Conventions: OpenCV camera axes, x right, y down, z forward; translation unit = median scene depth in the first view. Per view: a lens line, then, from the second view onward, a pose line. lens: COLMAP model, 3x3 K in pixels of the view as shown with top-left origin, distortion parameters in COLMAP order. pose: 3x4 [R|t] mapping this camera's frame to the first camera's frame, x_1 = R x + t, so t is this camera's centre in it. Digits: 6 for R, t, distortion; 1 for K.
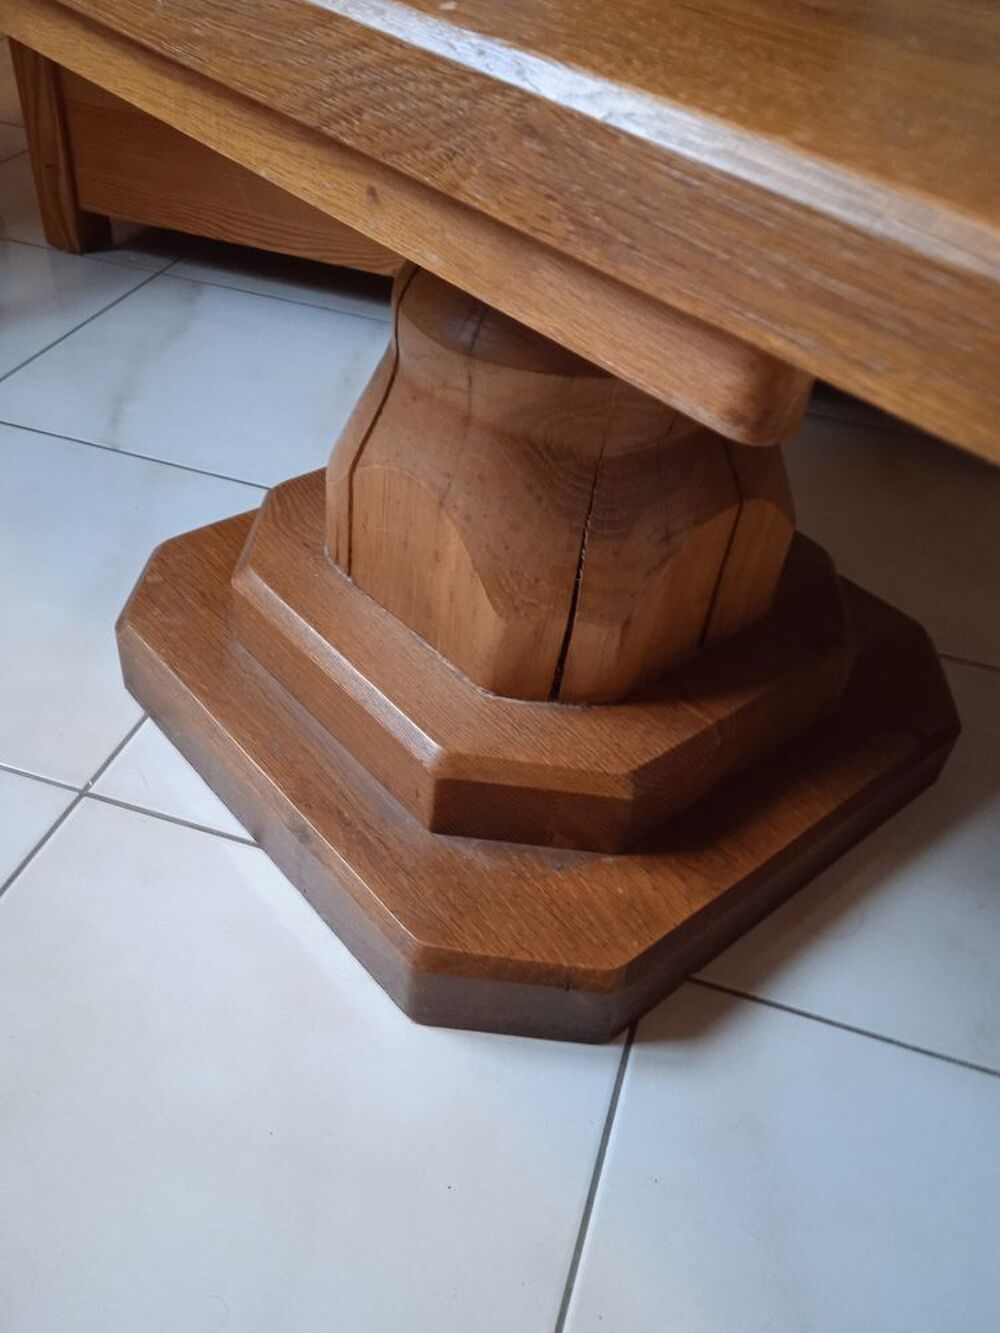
lens RADIAL K [[1110.3, 0, 500.0], [0, 1110.3, 666.5], [0, 0, 1]] dist [0.028987, -0.069164]
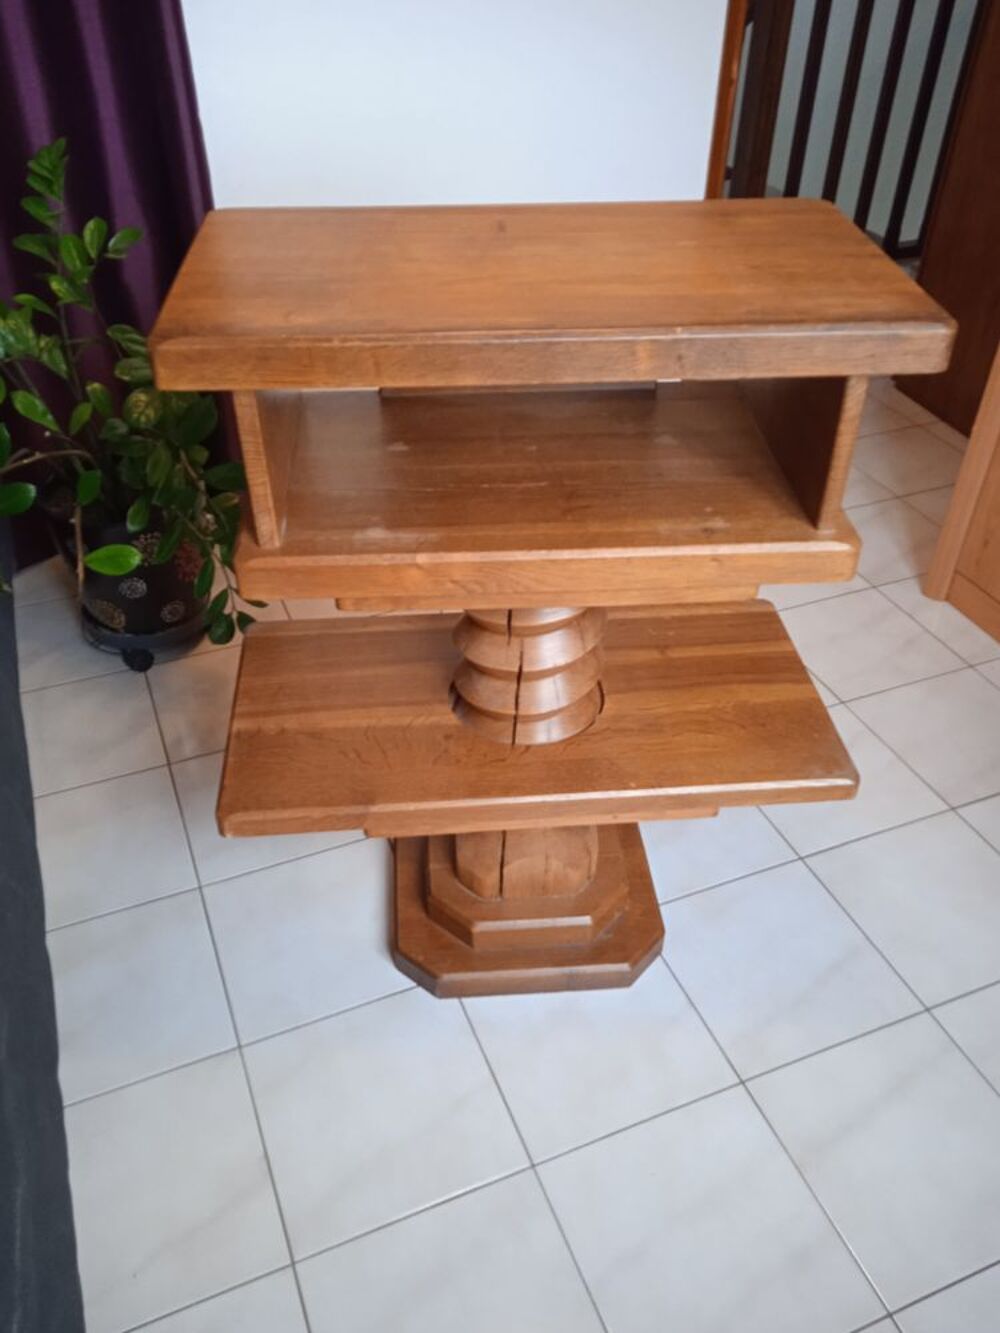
lens RADIAL K [[1110.3, 0, 500.0], [0, 1110.3, 666.5], [0, 0, 1]] dist [0.028987, -0.069164]
pose [[0.597830, -0.560558, 0.573040, -3.153280], [0.567037, 0.801005, 0.191991, -2.433509], [-0.566630, 0.210157, 0.796721, -3.008238]]
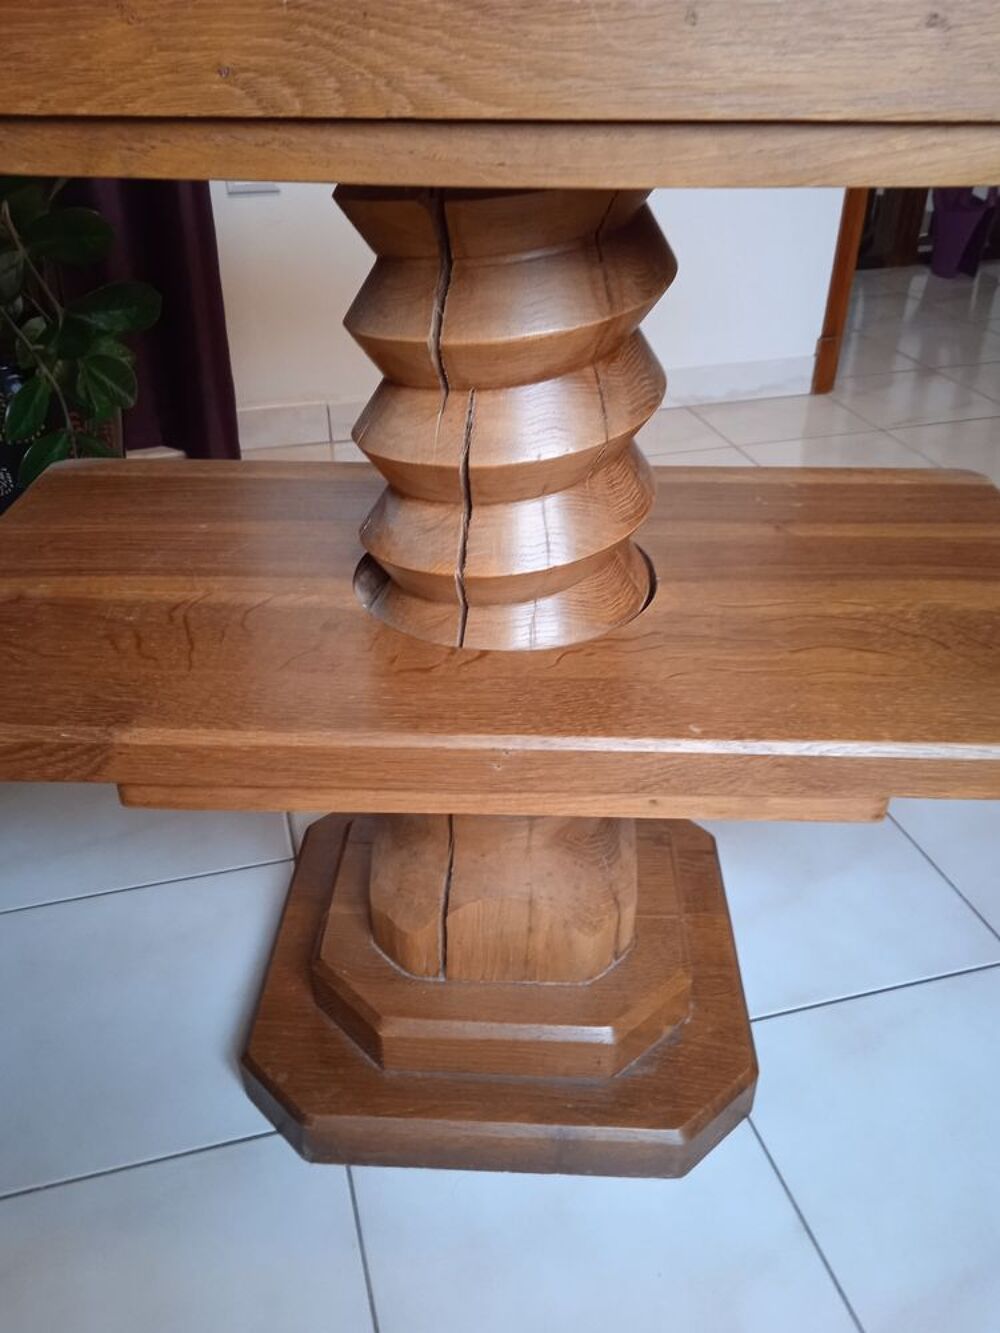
lens RADIAL K [[1110.3, 0, 500.0], [0, 1110.3, 666.5], [0, 0, 1]] dist [0.028987, -0.069164]
pose [[0.690818, -0.462652, 0.555630, -1.578662], [0.526416, 0.848628, 0.052124, -1.040237], [-0.495638, 0.256484, 0.829794, -0.791974]]
